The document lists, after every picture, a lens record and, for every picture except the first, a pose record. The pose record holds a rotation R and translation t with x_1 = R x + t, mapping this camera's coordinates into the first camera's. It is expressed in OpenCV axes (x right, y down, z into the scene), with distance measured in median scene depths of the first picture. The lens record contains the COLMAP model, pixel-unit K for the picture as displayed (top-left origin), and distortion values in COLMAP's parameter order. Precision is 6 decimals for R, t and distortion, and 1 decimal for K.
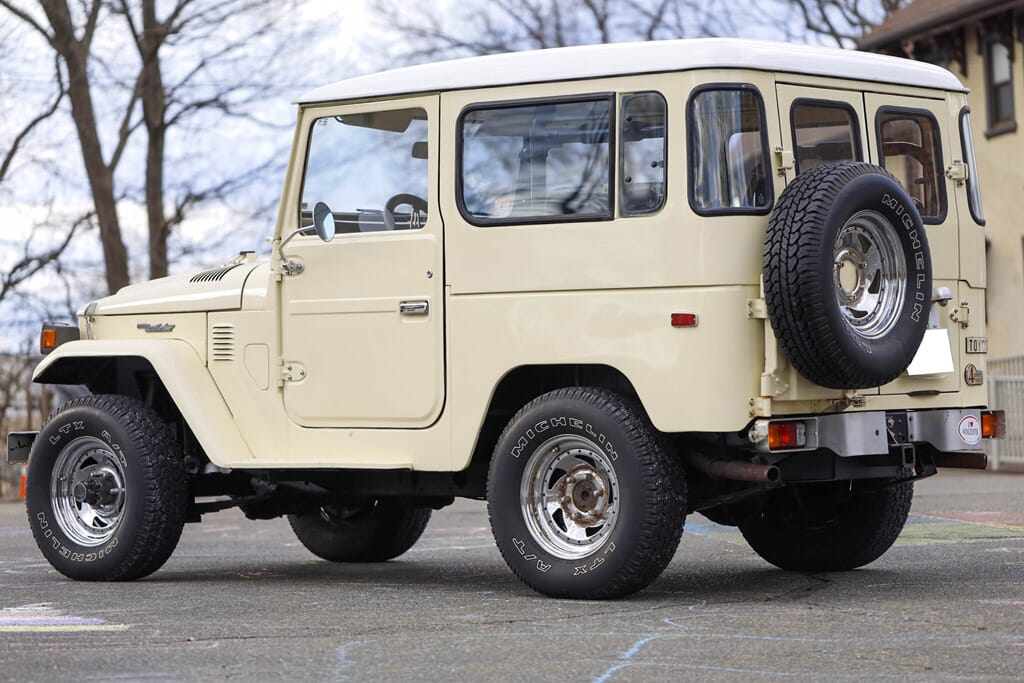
lens RADIAL K [[3129.9, 0, 512.0], [0, 3129.9, 341.5], [0, 0, 1]] dist [0.023514, 1.985845]
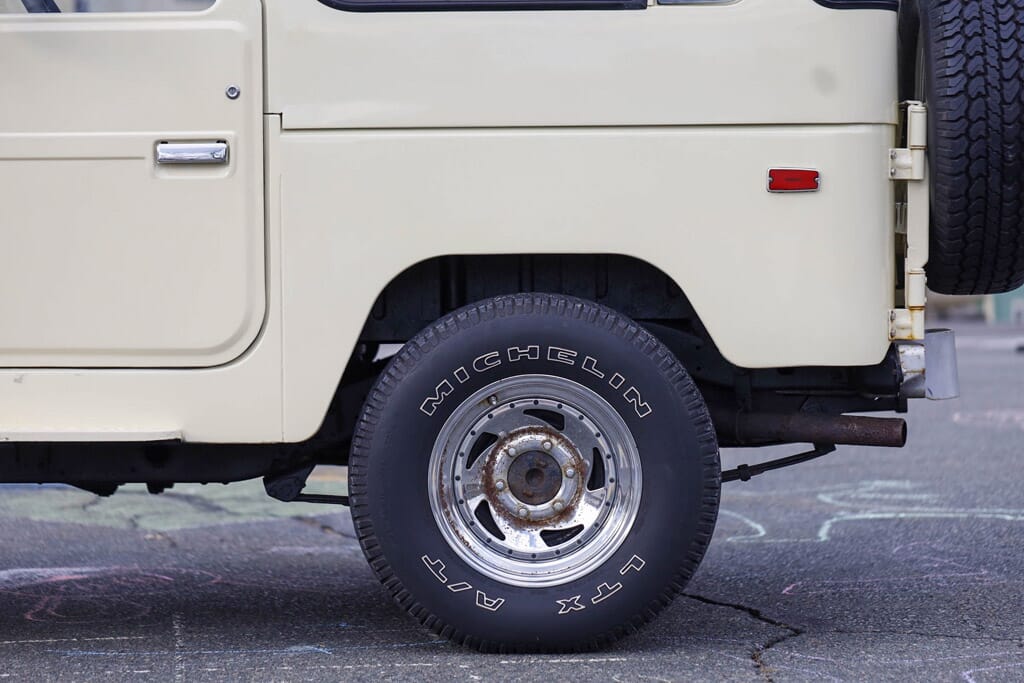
lens RADIAL K [[2994.9, 0, 512.4], [0, 2994.9, 395.7], [0, 0, 1]] dist [0.050862, -0.361261]
pose [[0.785076, -0.024028, 0.618933, -0.328216], [-0.006344, 0.998883, 0.046825, 0.007435], [-0.619367, -0.040688, 0.784047, 0.558305]]
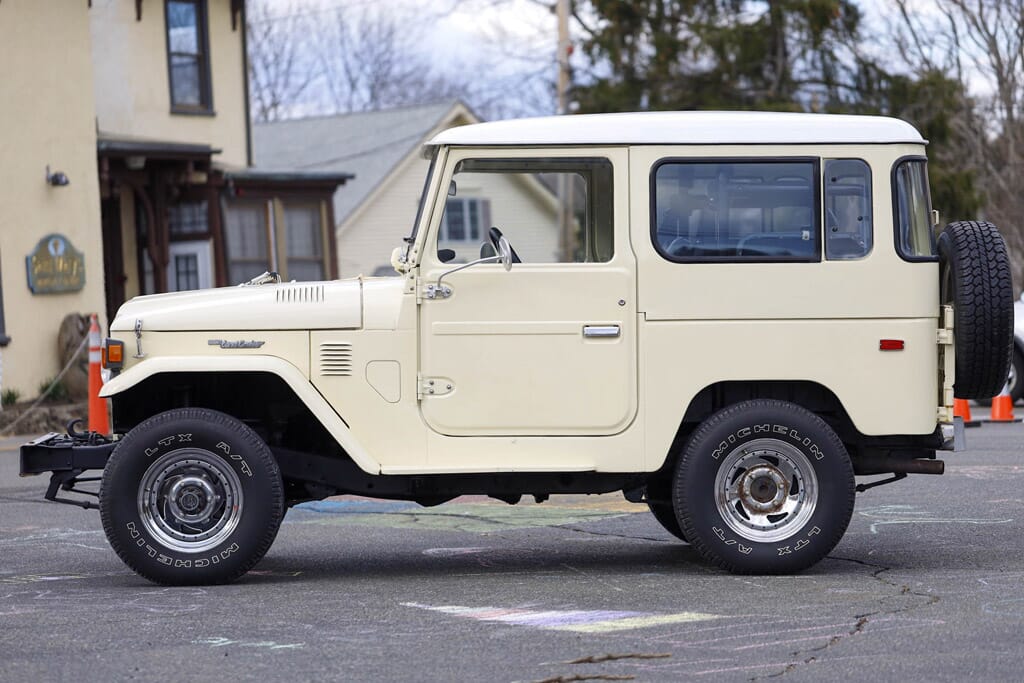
lens RADIAL K [[3129.9, 0, 512.0], [0, 3129.9, 341.5], [0, 0, 1]] dist [0.023514, 1.985845]
pose [[0.752312, 0.002397, 0.658803, -0.839911], [-0.007316, 0.999962, 0.004715, -0.012471], [-0.658767, -0.008367, 0.752301, 0.157928]]
